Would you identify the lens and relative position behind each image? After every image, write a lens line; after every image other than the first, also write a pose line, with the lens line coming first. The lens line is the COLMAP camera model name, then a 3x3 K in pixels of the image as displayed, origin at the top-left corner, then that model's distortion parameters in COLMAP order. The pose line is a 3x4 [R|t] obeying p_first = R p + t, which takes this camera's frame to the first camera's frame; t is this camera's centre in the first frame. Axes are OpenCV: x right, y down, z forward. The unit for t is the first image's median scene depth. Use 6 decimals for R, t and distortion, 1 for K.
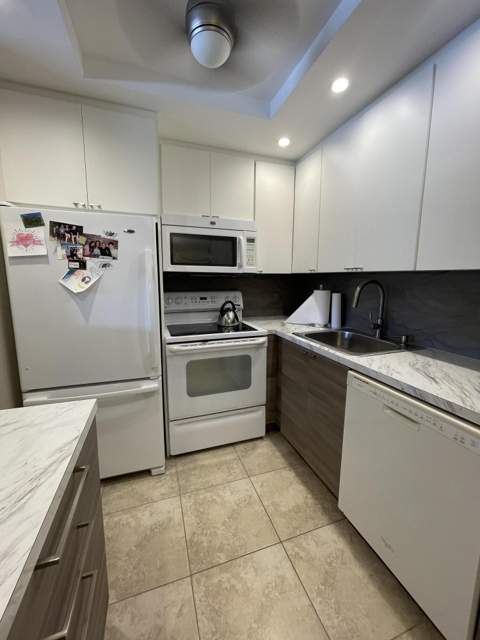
lens RADIAL K [[260.1, 0, 237.4], [0, 260.1, 319.6], [0, 0, 1]] dist [-0.008321, 0.001653]
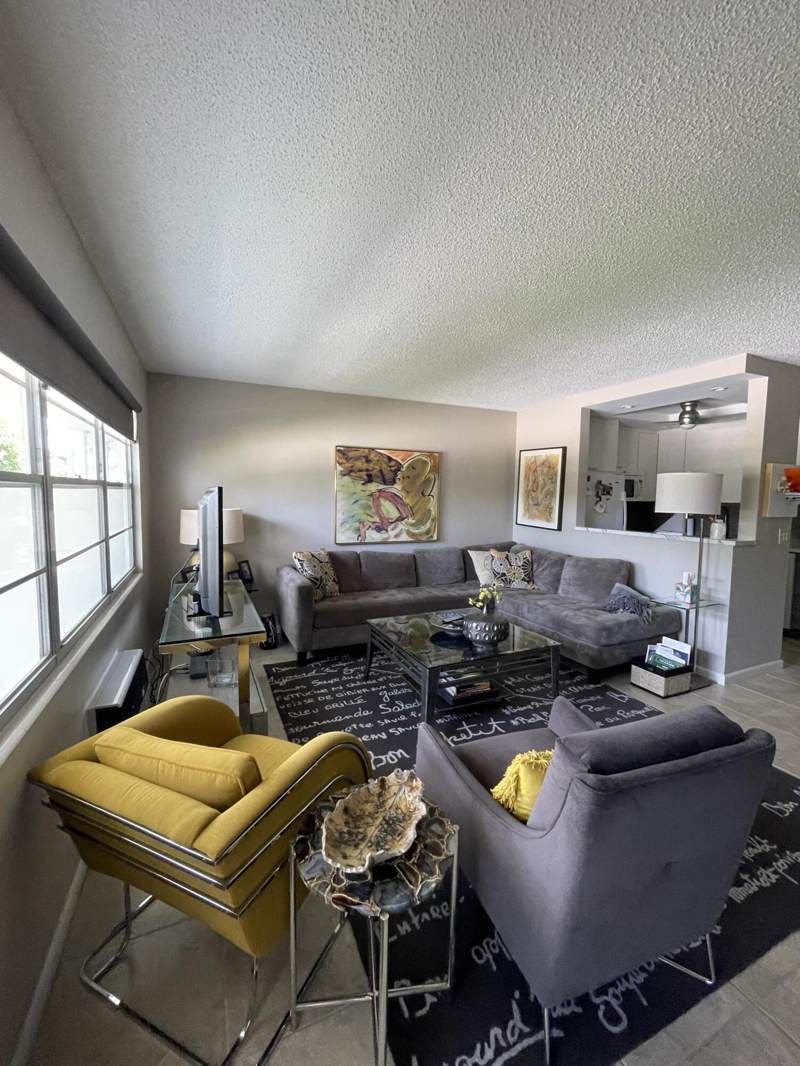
lens RADIAL K [[433.2, 0, 394.2], [0, 433.2, 526.3], [0, 0, 1]] dist [-0.008321, 0.001653]
pose [[0.995077, -0.004082, 0.099022, -2.120922], [0.011650, 0.997042, -0.075969, 0.206014], [-0.098419, 0.076748, 0.992181, -1.854676]]
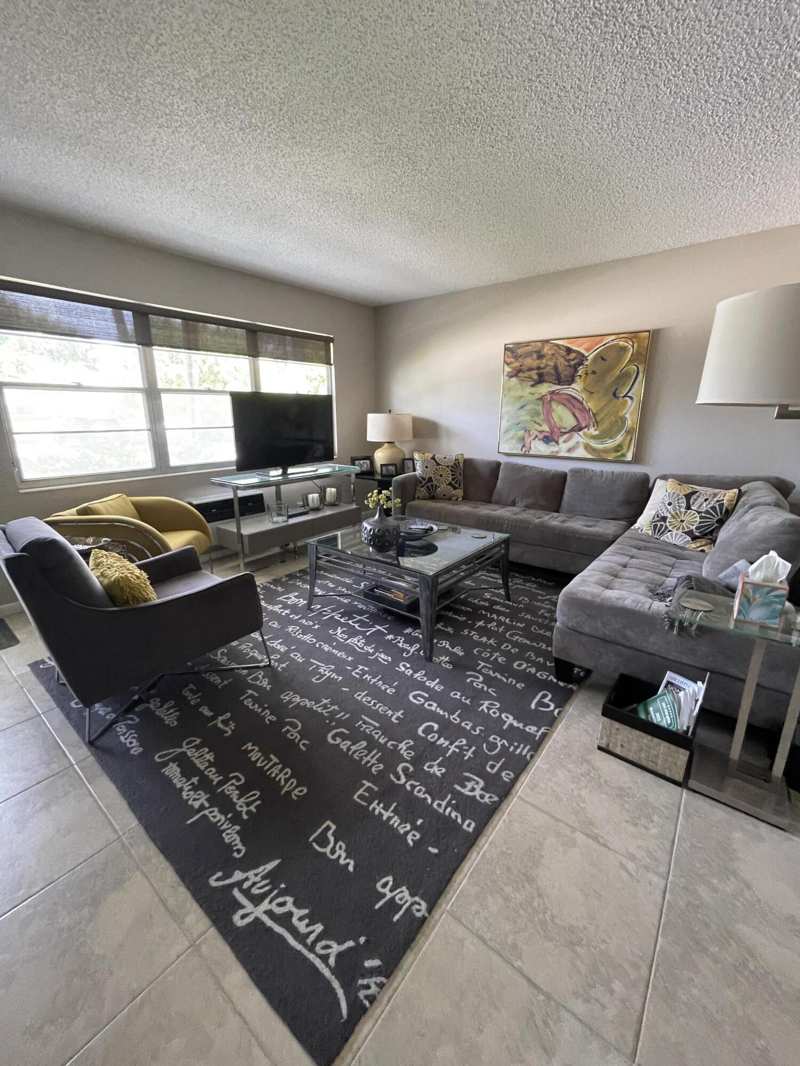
lens RADIAL K [[433.2, 0, 401.2], [0, 433.2, 529.8], [0, 0, 1]] dist [-0.008321, 0.001653]
pose [[0.543197, 0.211428, -0.812549, -0.396341], [-0.125180, 0.977352, 0.170626, 0.188601], [0.830221, 0.009032, 0.557361, -1.080254]]
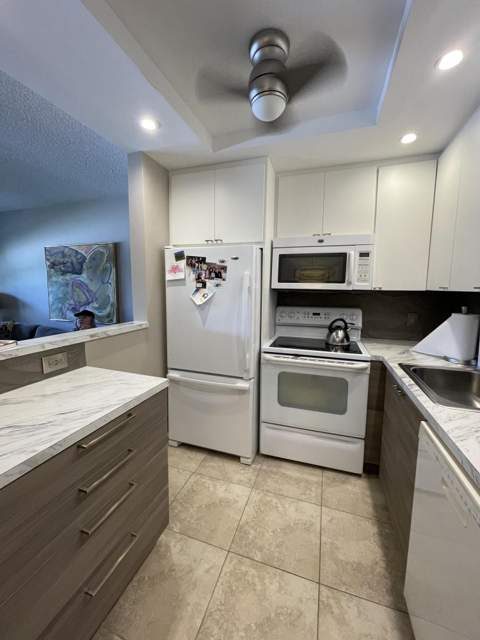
lens RADIAL K [[260.1, 0, 238.5], [0, 260.1, 320.2], [0, 0, 1]] dist [-0.008321, 0.001653]
pose [[0.786209, 0.080080, -0.612749, 0.333828], [-0.103144, 0.994664, -0.002351, -0.032940], [0.609291, 0.065050, 0.790274, 0.026322]]
